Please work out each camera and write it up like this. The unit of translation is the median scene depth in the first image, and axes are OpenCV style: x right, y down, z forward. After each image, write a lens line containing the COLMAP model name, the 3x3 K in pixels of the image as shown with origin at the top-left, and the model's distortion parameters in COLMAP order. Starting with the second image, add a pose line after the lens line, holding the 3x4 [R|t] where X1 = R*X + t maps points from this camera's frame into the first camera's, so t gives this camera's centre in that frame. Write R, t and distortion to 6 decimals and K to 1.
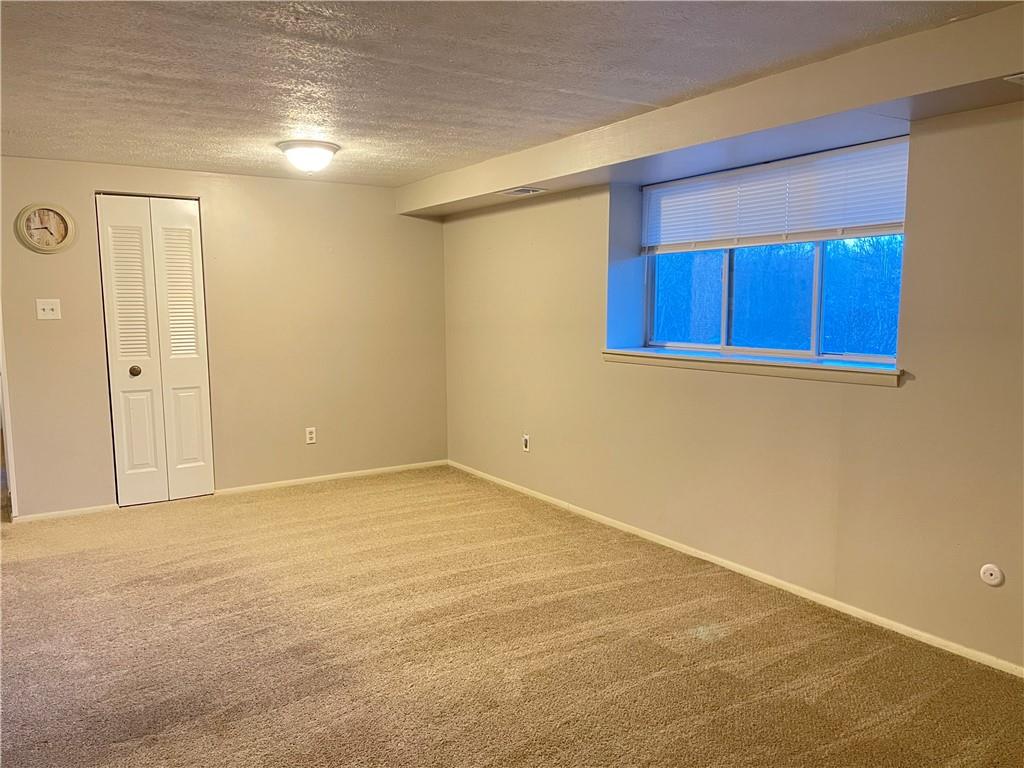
lens RADIAL K [[758.3, 0, 512.0], [0, 758.3, 384.0], [0, 0, 1]] dist [0.063601, -0.000823]
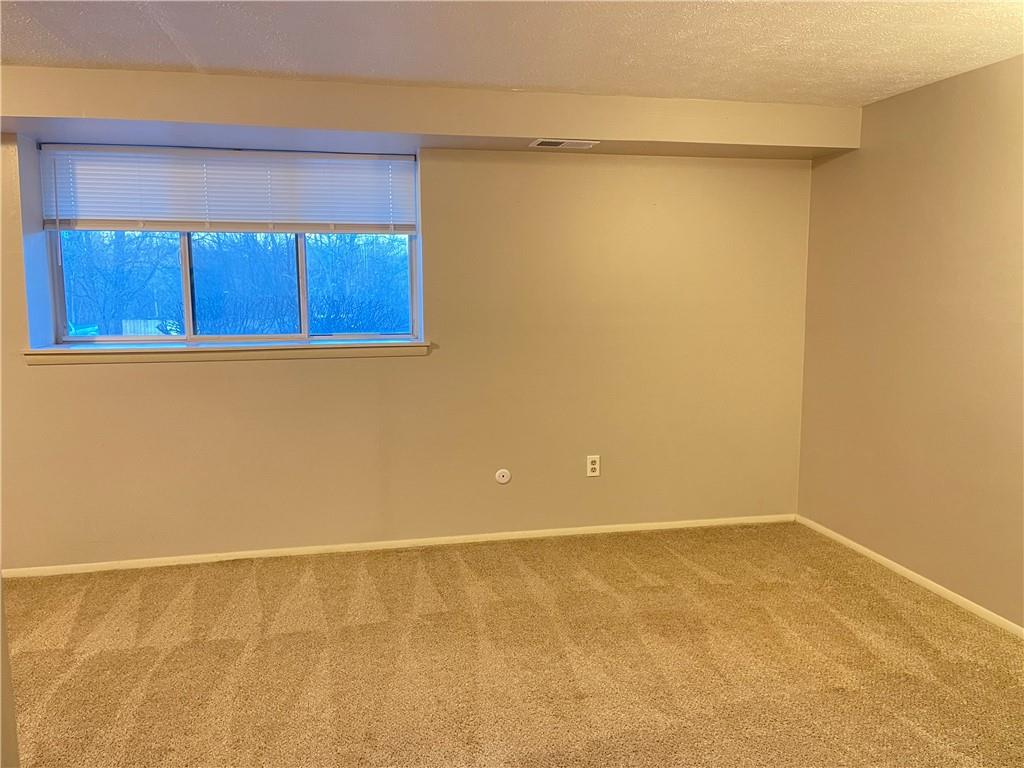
lens RADIAL K [[740.9, 0, 512.2], [0, 740.9, 374.8], [0, 0, 1]] dist [-0.000591, -0.002514]
pose [[0.367514, -0.093456, 0.925310, -0.424369], [0.100395, 0.993111, 0.060429, -0.017336], [-0.924583, 0.070688, 0.374365, 0.298554]]
